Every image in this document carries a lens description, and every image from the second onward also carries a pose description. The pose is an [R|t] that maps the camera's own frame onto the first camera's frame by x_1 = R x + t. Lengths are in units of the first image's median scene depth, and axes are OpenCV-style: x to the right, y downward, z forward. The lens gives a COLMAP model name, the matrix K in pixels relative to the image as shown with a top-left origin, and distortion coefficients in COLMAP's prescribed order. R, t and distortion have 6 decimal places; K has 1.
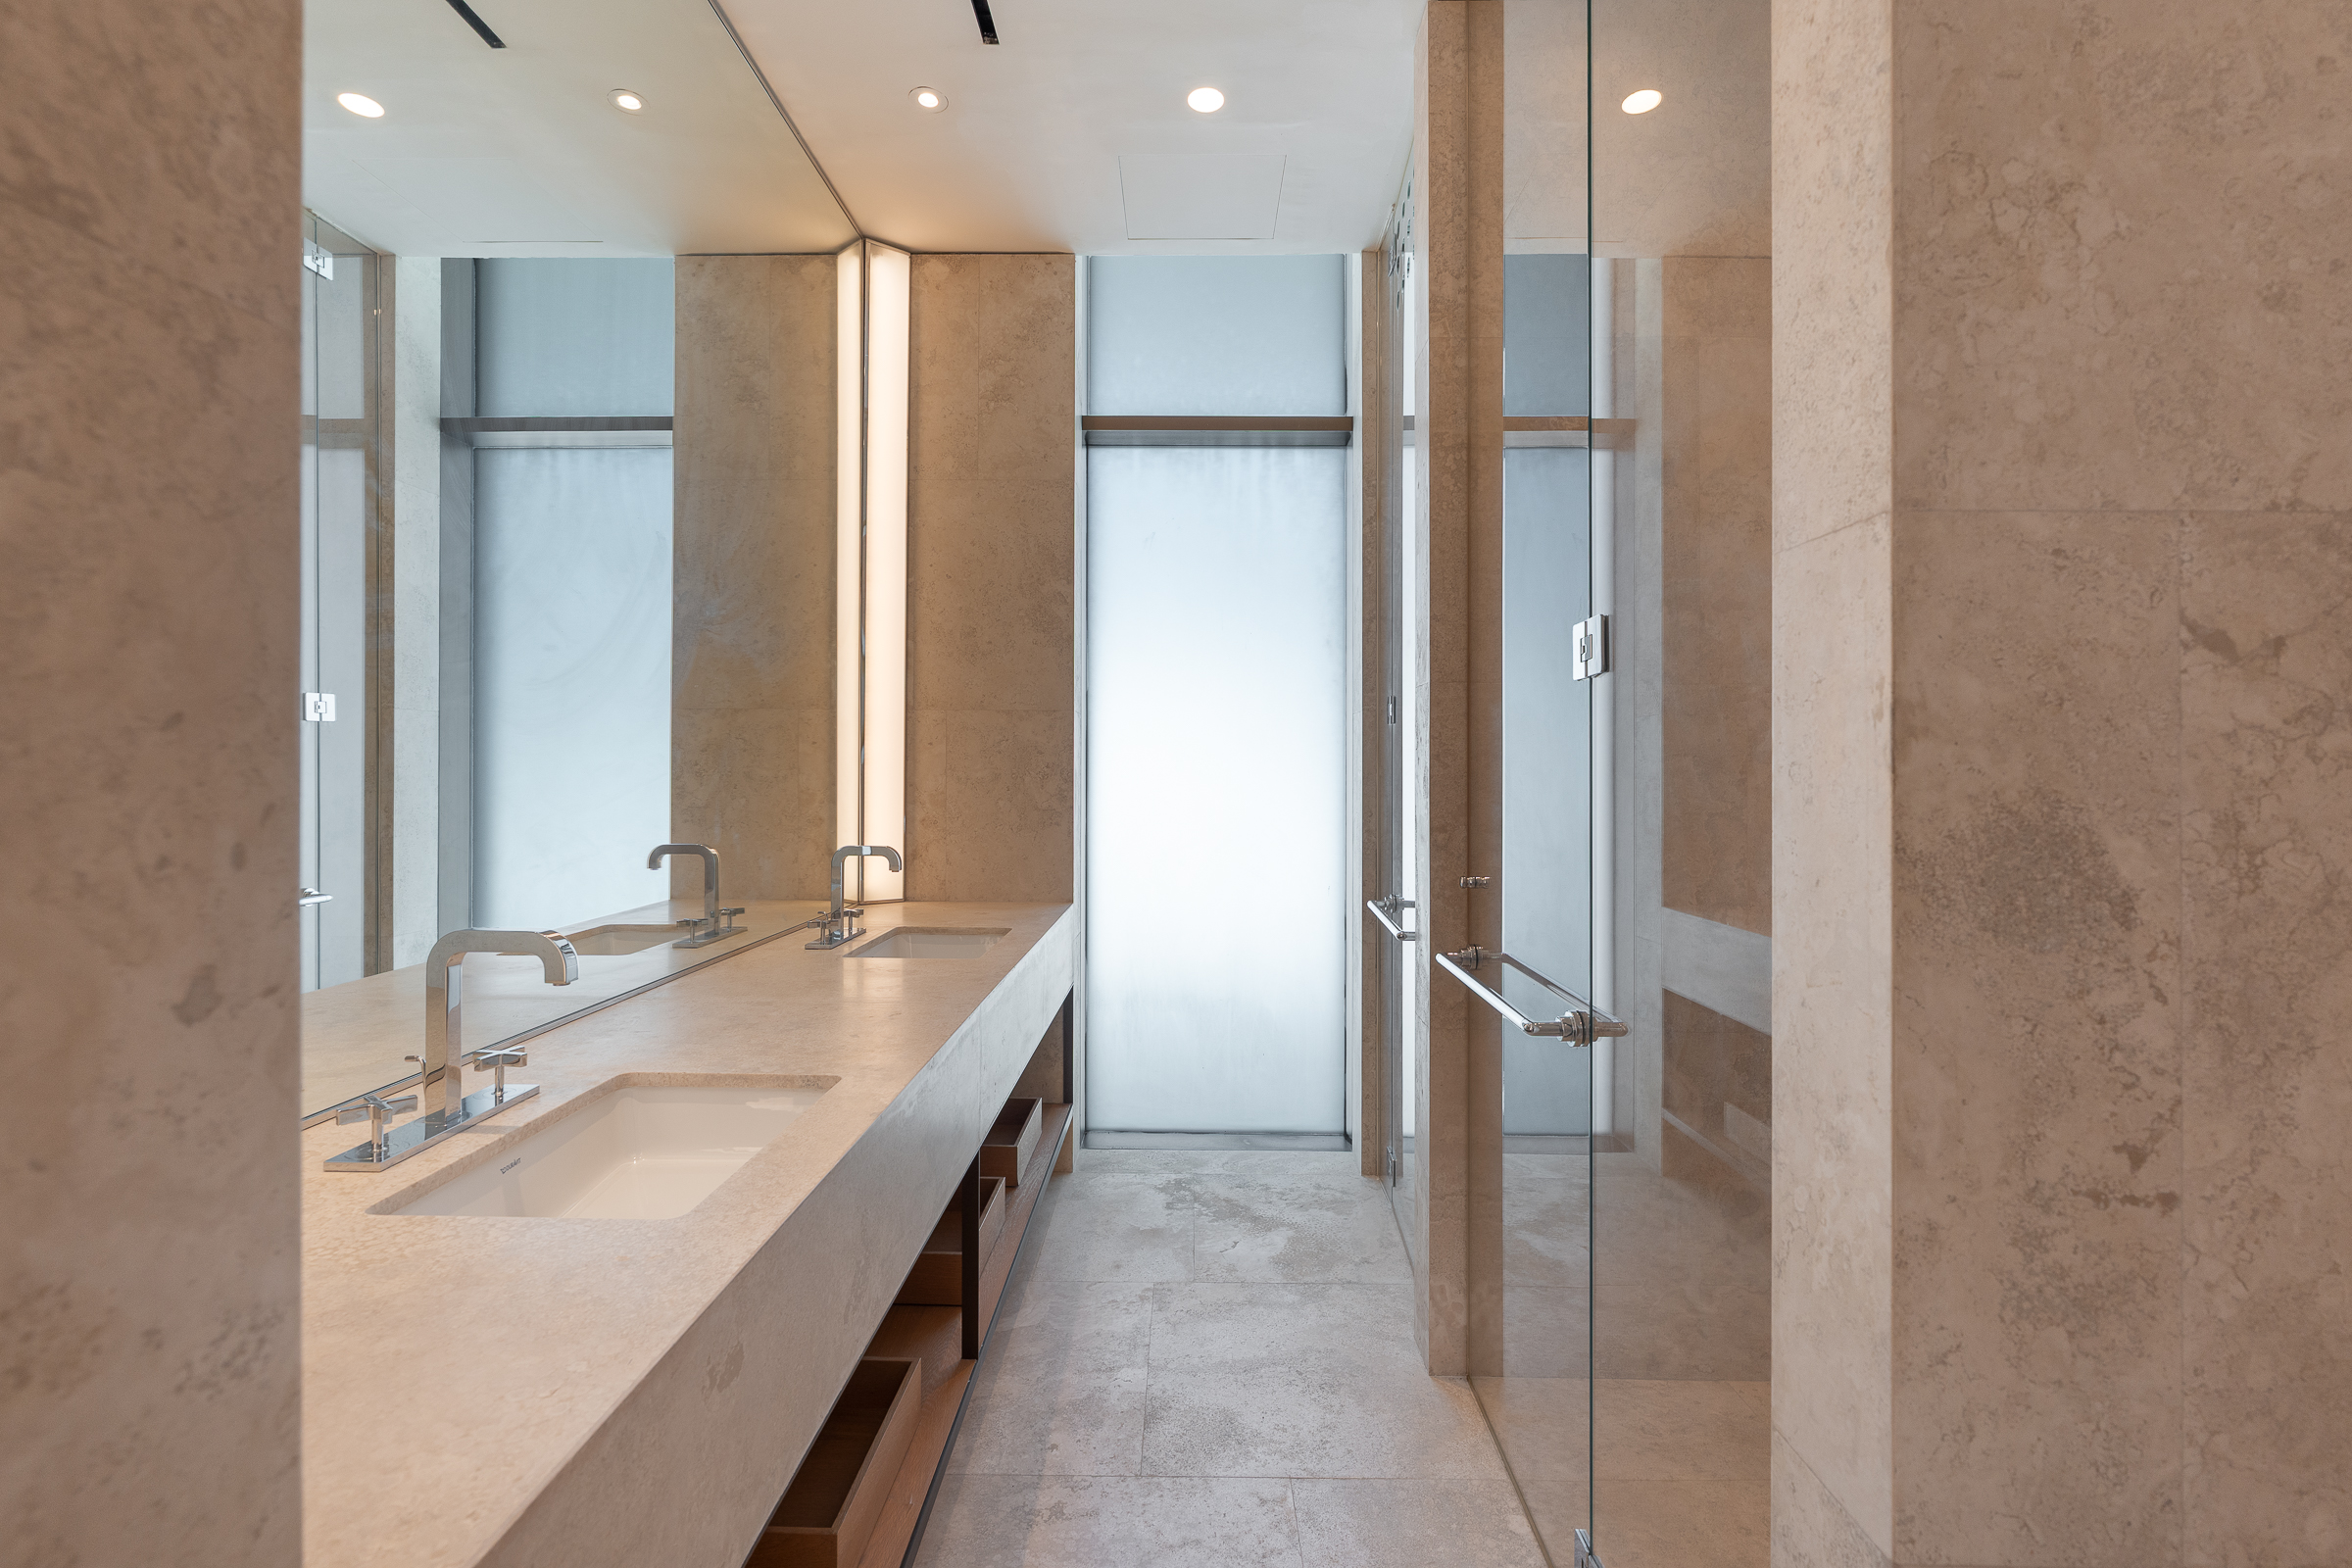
lens RADIAL K [[1066.6, 0, 1177.7], [0, 1066.6, 769.5], [0, 0, 1]] dist [-0.006772, 0.002307]
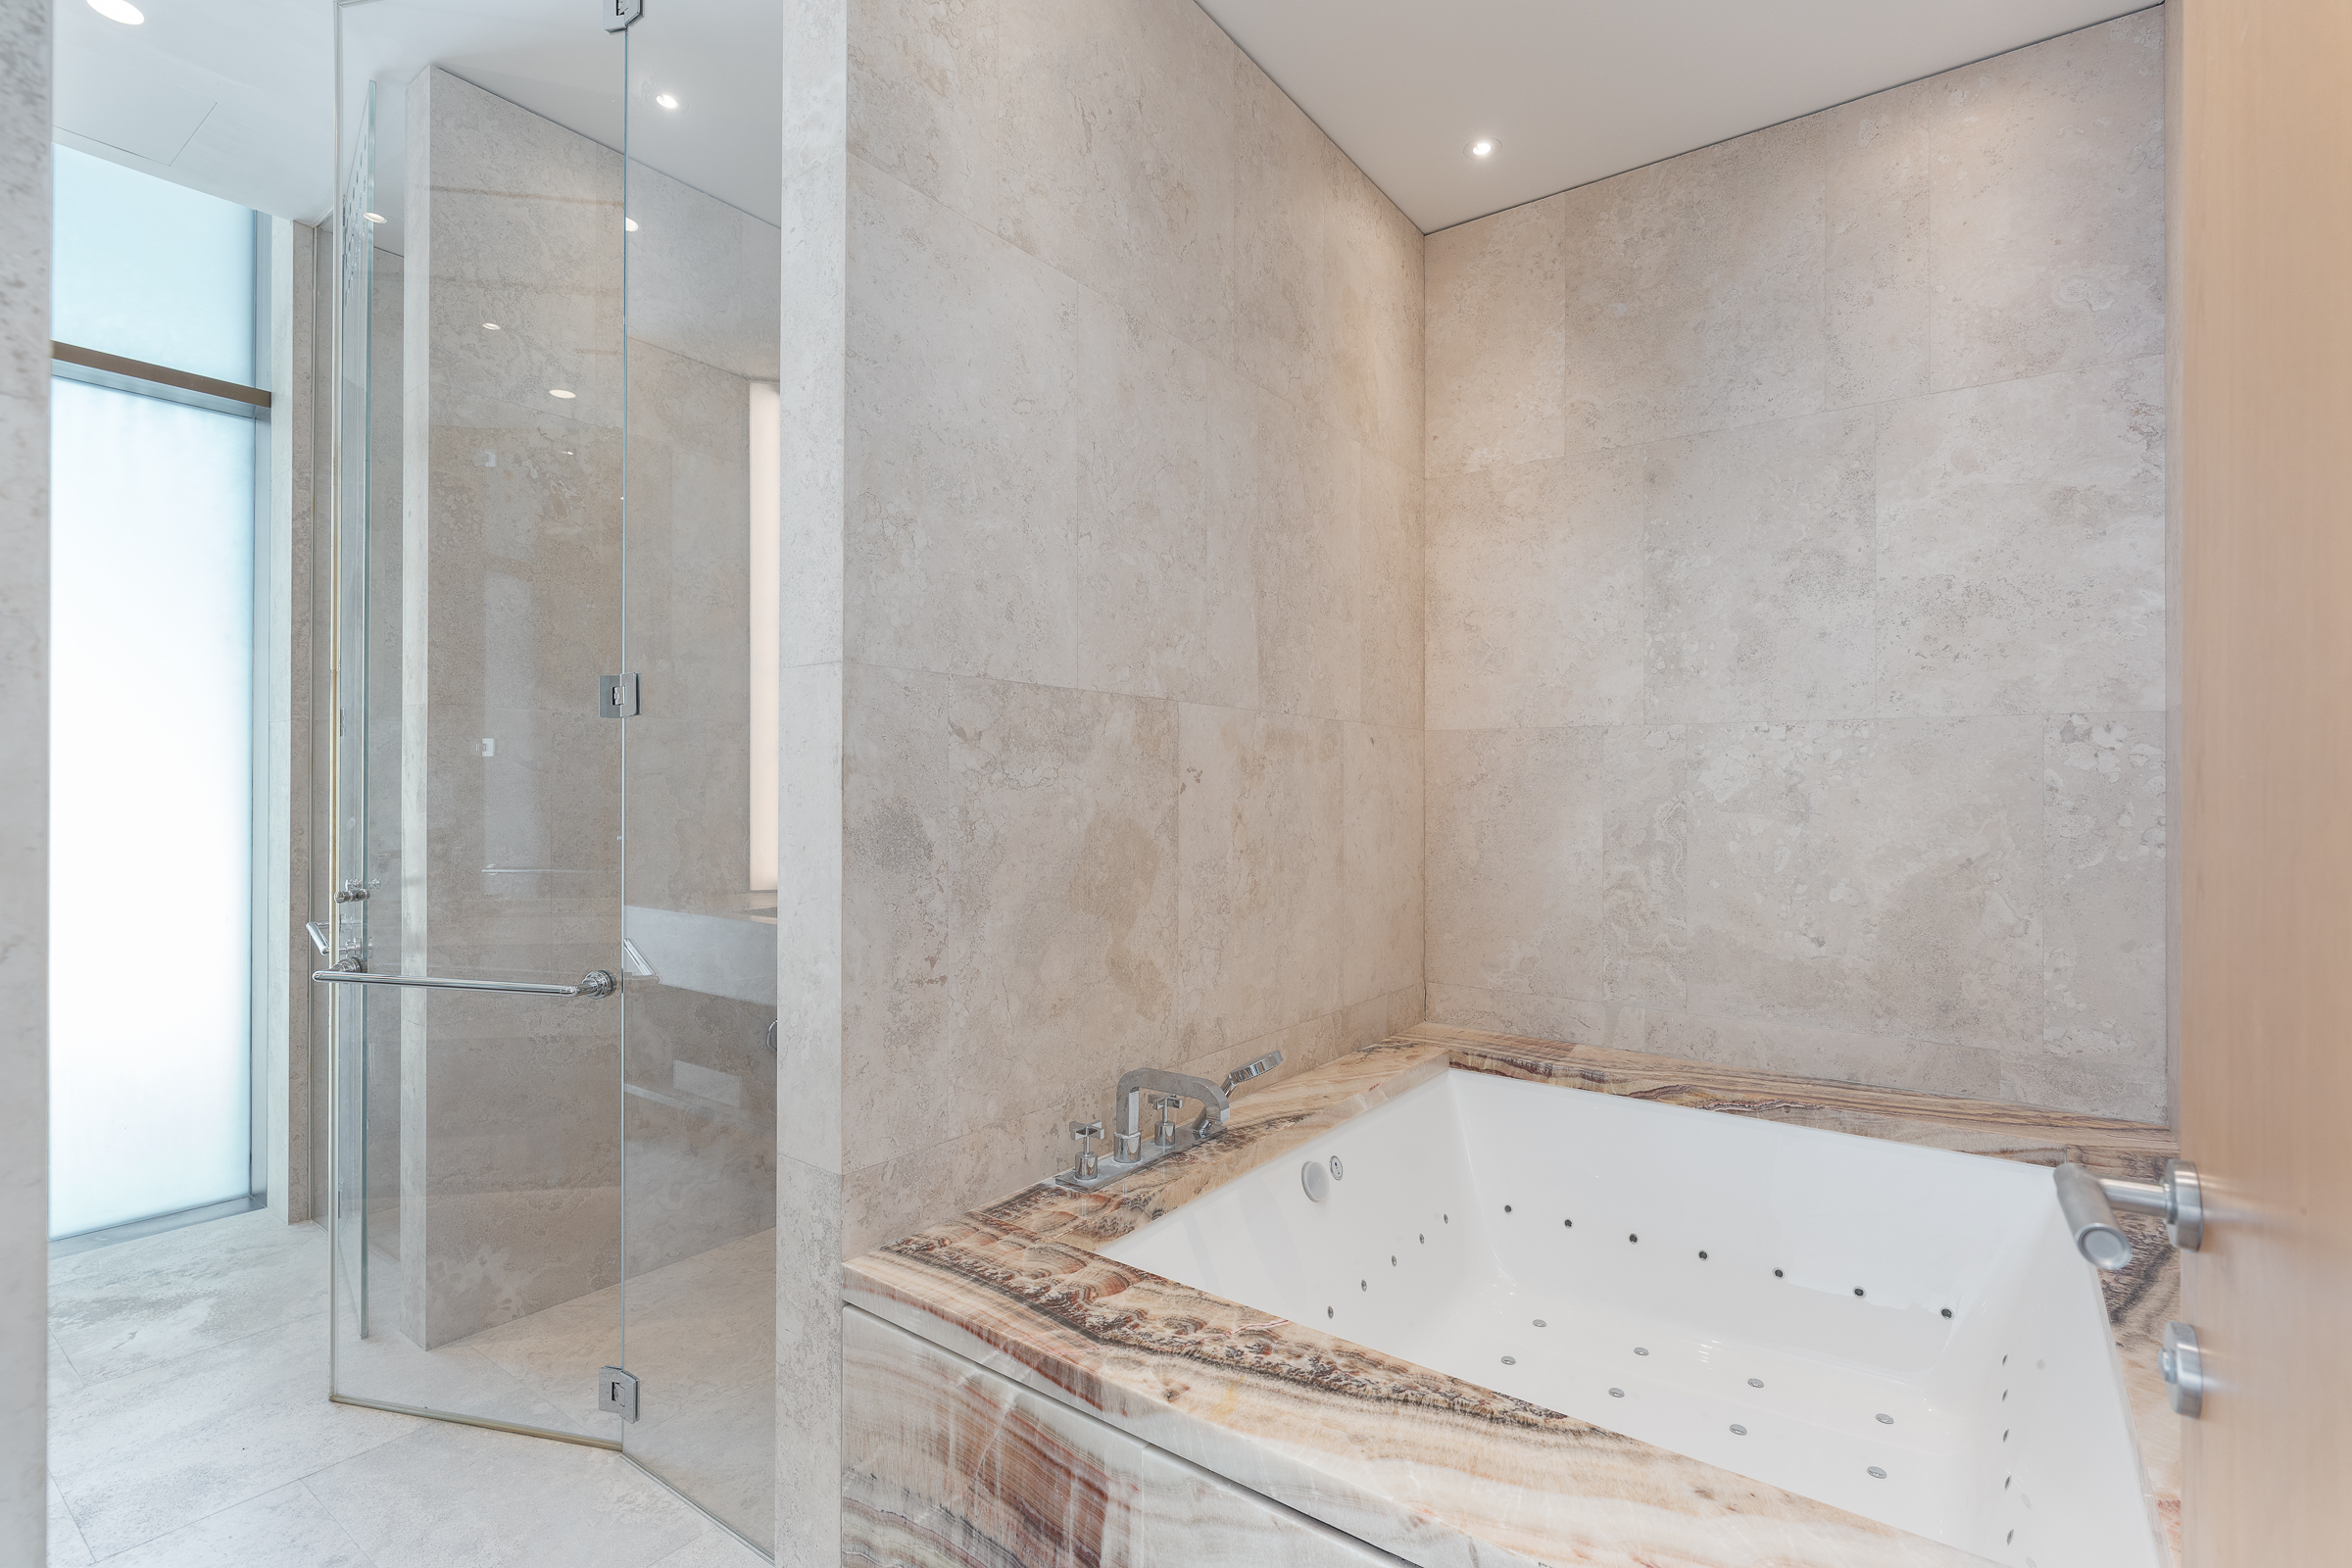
lens RADIAL K [[1066.6, 0, 1177.6], [0, 1066.6, 775.0], [0, 0, 1]] dist [-0.006772, 0.002307]
pose [[0.572713, 0.008141, 0.819716, -0.637289], [-0.002537, 0.999964, -0.008158, -0.010674], [-0.819752, 0.002593, 0.572713, -0.700667]]
